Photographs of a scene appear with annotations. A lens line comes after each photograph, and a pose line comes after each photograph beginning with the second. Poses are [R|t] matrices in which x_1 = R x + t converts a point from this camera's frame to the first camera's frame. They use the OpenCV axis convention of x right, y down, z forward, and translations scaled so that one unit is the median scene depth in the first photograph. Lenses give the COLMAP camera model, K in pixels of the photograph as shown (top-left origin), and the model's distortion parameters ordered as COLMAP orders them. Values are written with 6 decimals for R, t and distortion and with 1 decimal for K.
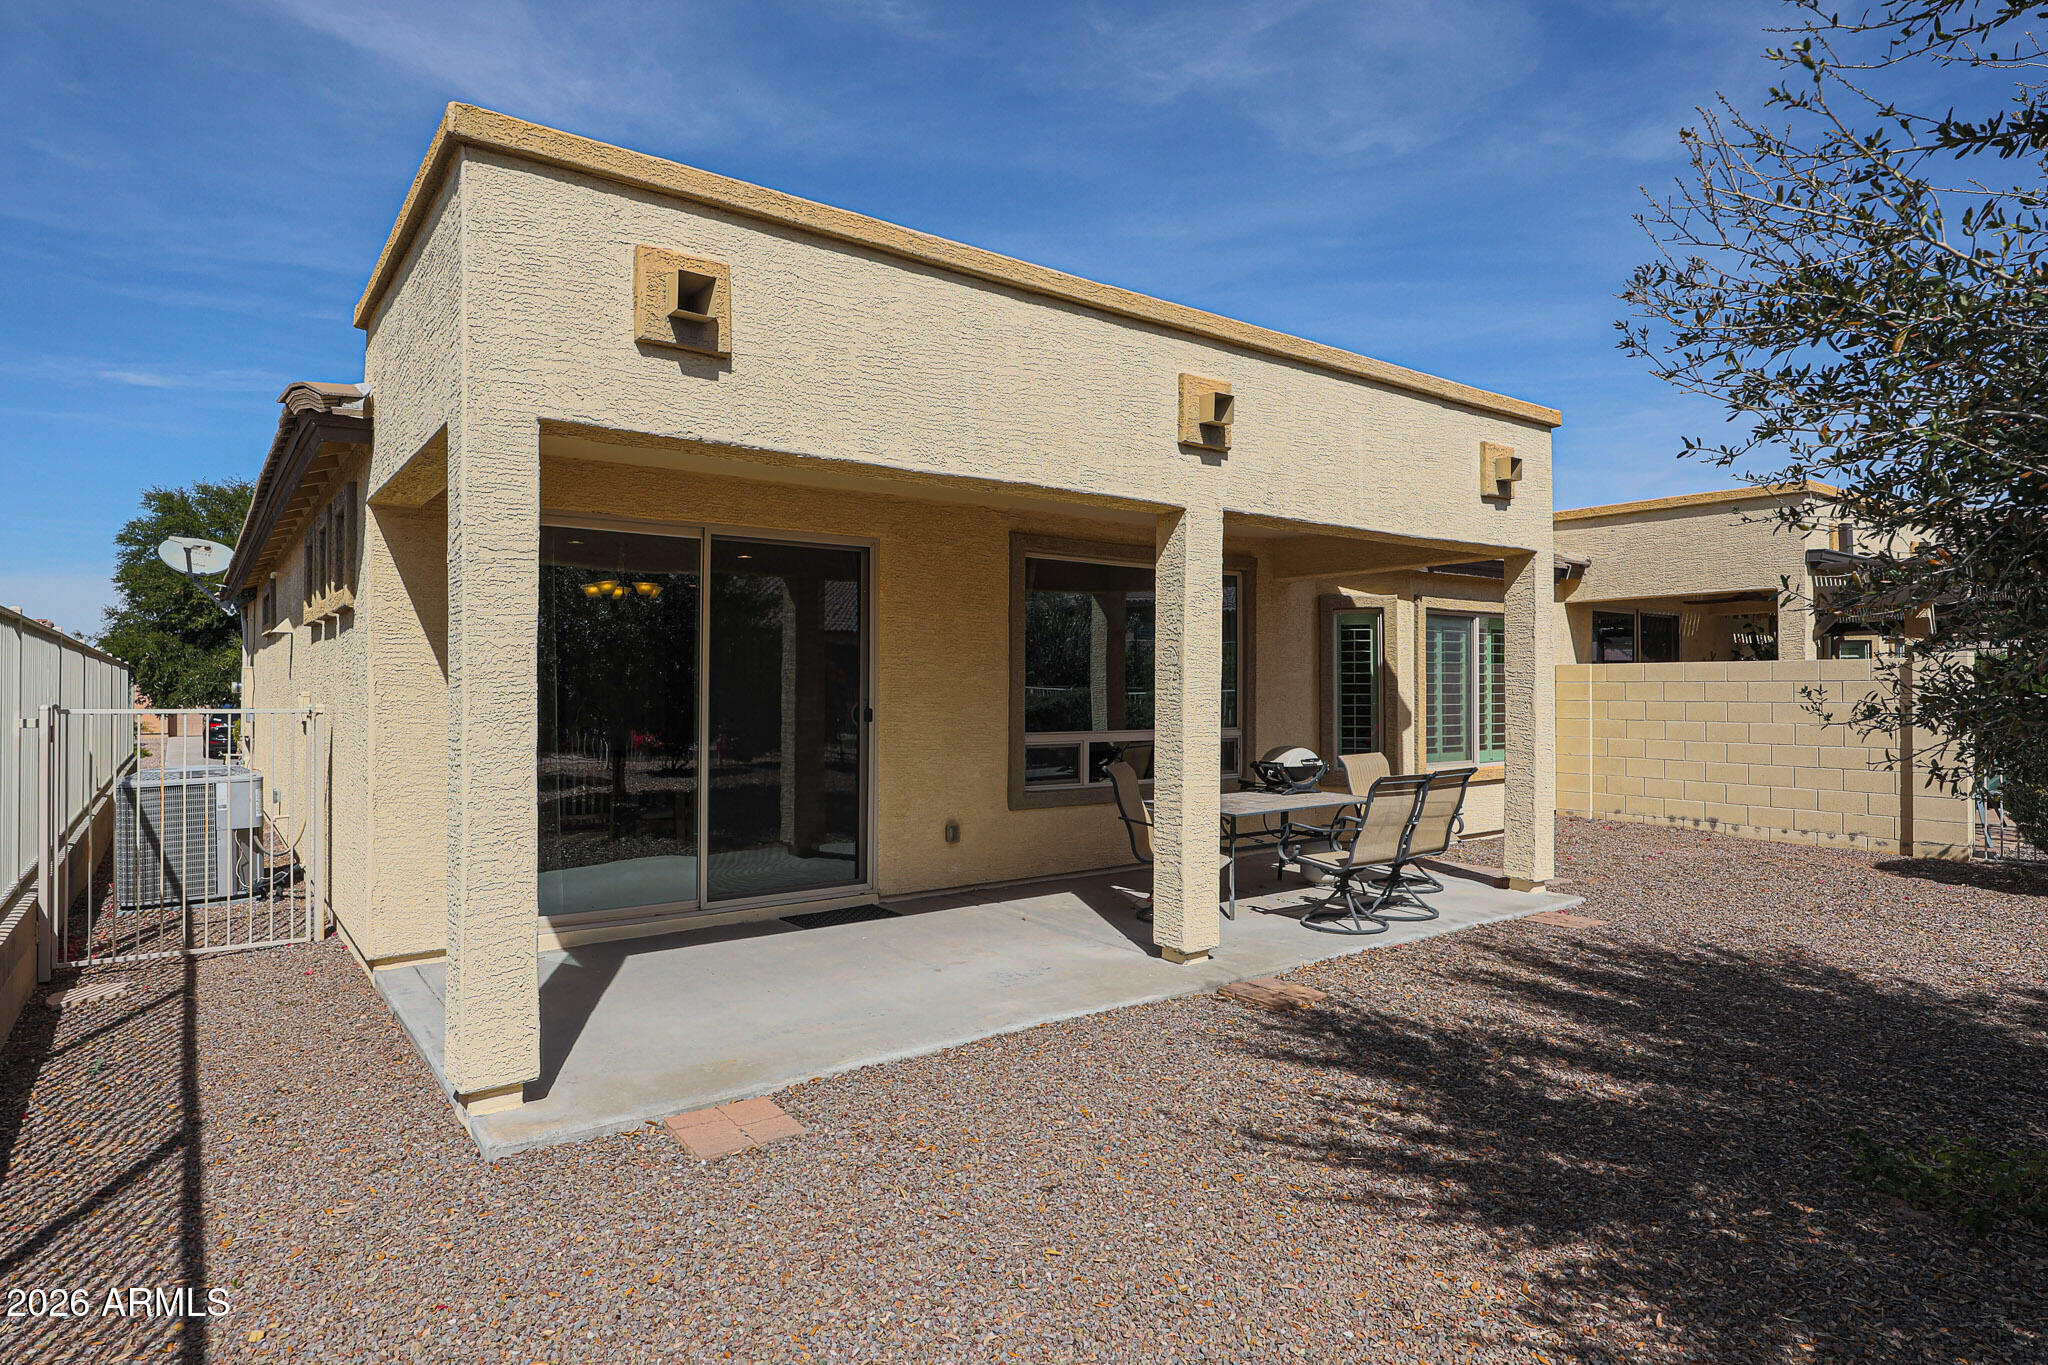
lens RADIAL K [[1137.8, 0, 1025.0], [0, 1137.8, 682.7], [0, 0, 1]] dist [0.004168, 0.001388]
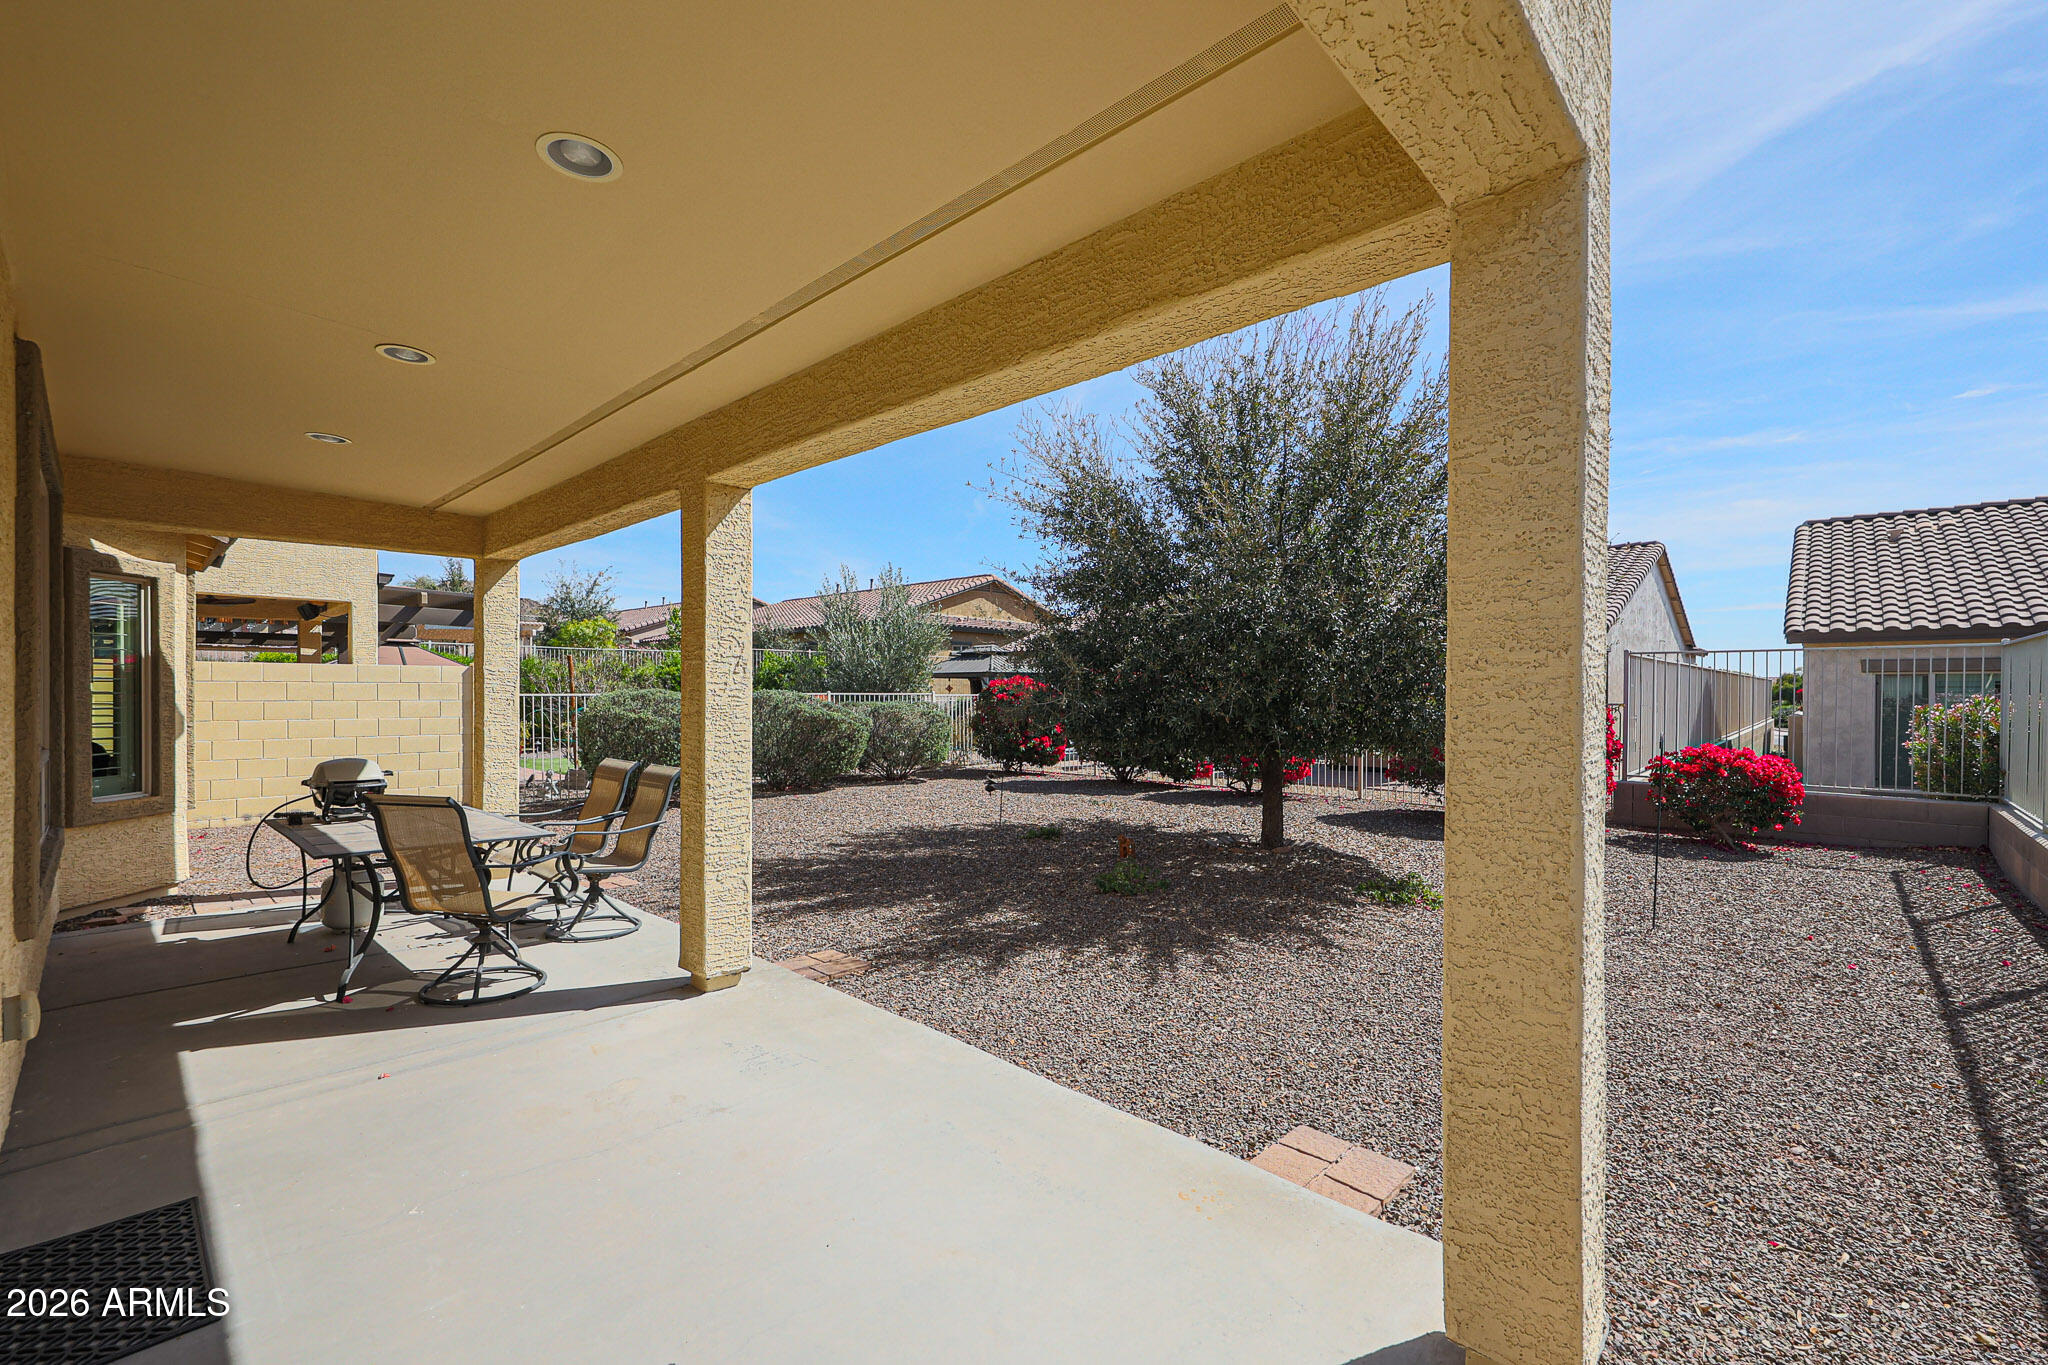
lens RADIAL K [[876.4, 0, 1036.0], [0, 876.4, 684.4], [0, 0, 1]] dist [0.003911, -0.000141]
pose [[-0.173069, 0.000014, 0.984910, -0.486696], [-0.001585, 0.999999, -0.000292, 0.004450], [-0.984908, -0.001611, -0.173069, 0.724971]]
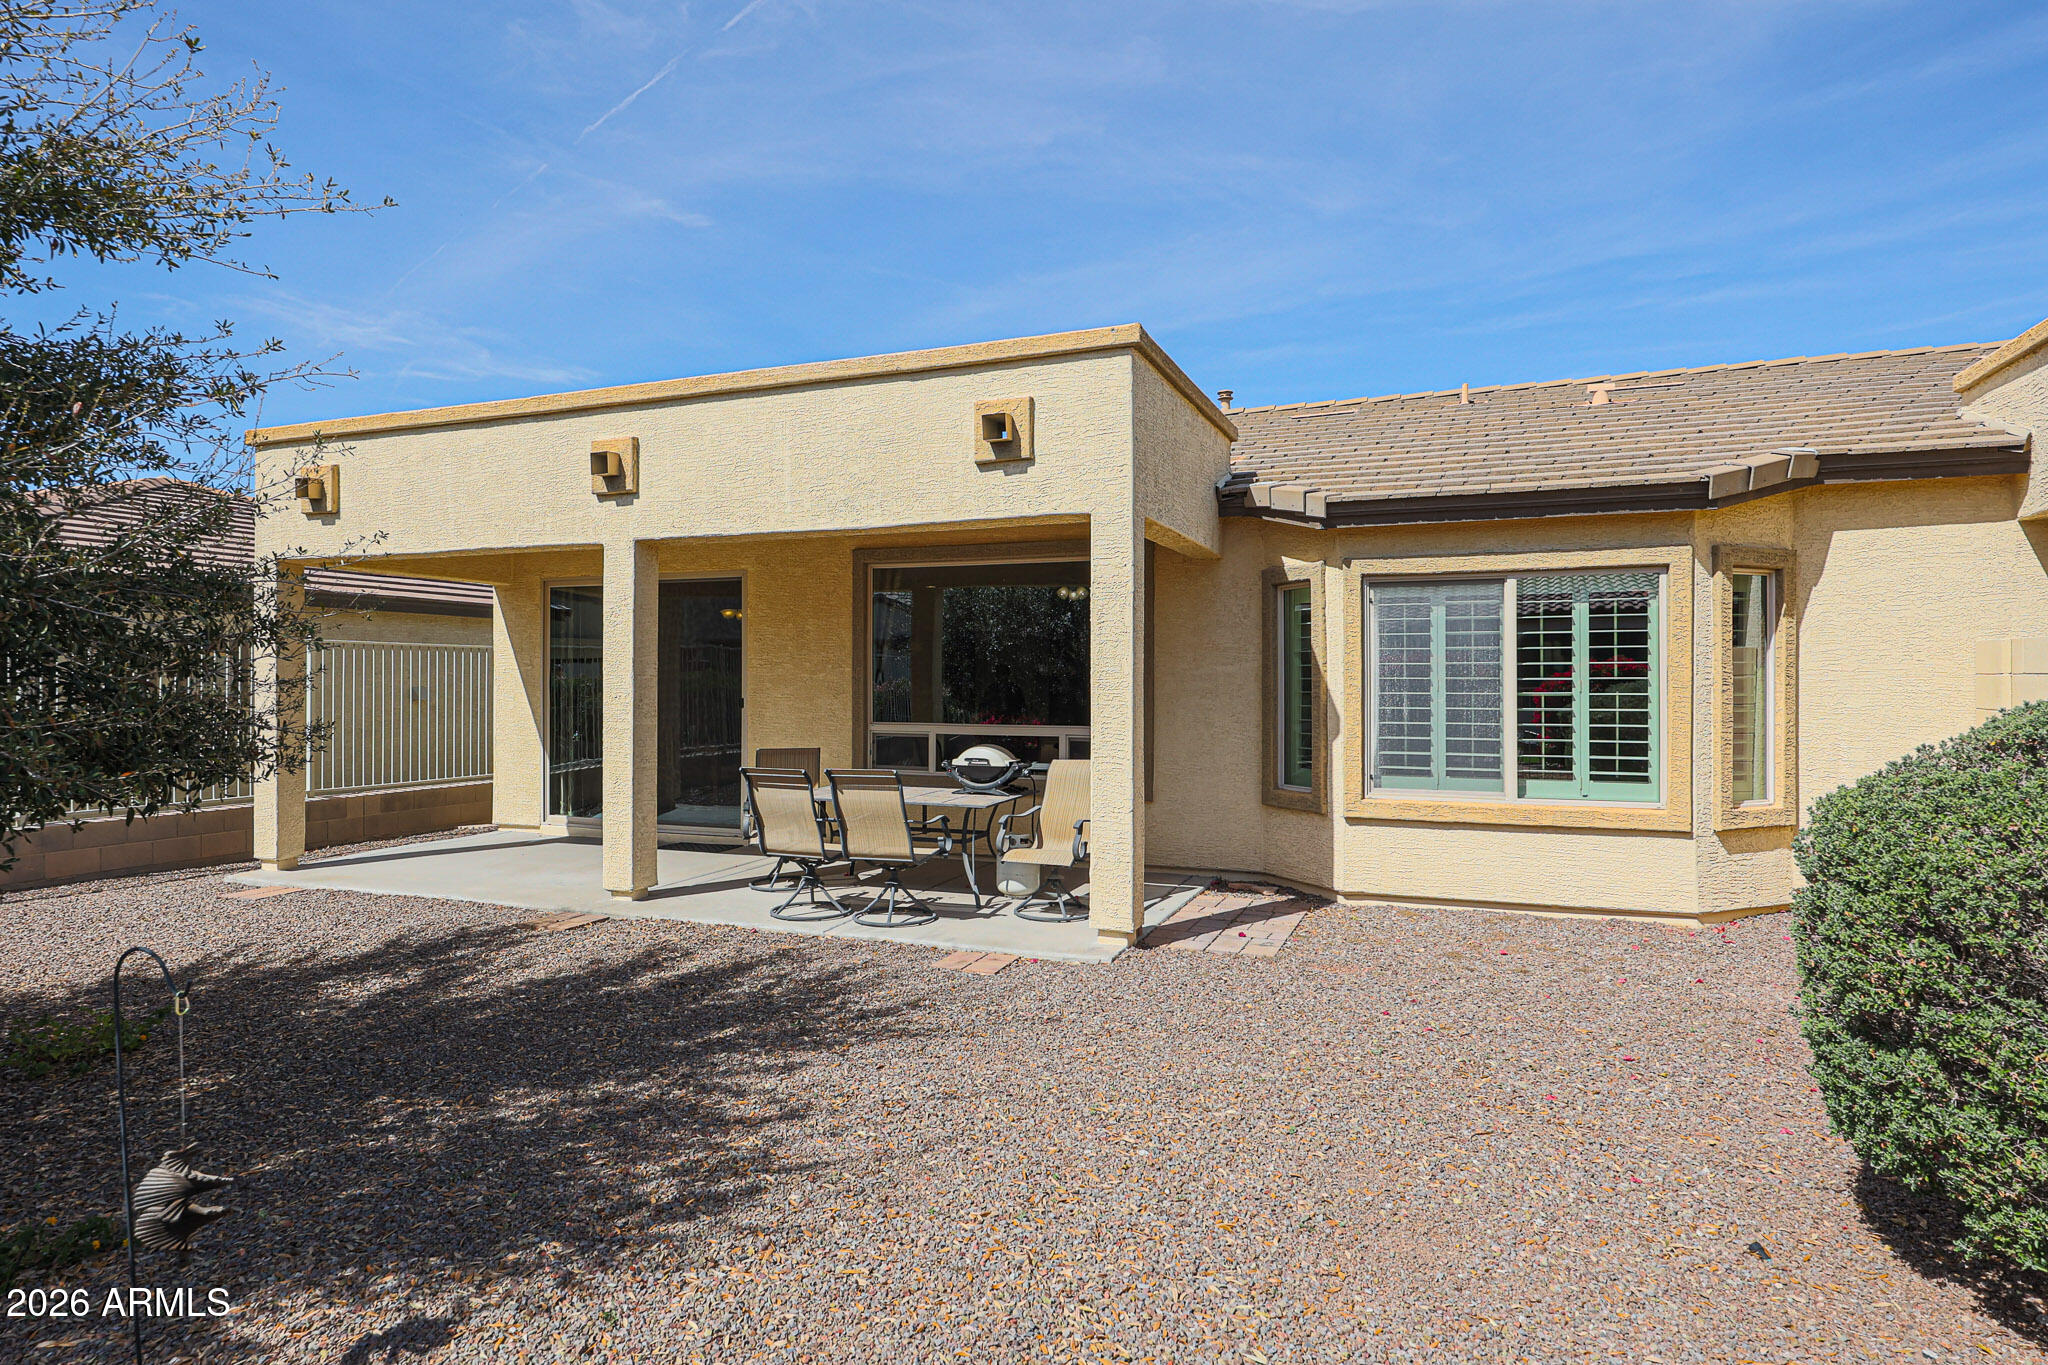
lens RADIAL K [[1137.8, 0, 1014.9], [0, 1137.8, 677.5], [0, 0, 1]] dist [0.004168, 0.001388]
pose [[0.519551, 0.000957, -0.854439, 1.186984], [0.003859, 0.999987, 0.003467, -0.004185], [0.854431, -0.005099, 0.519540, 0.584254]]
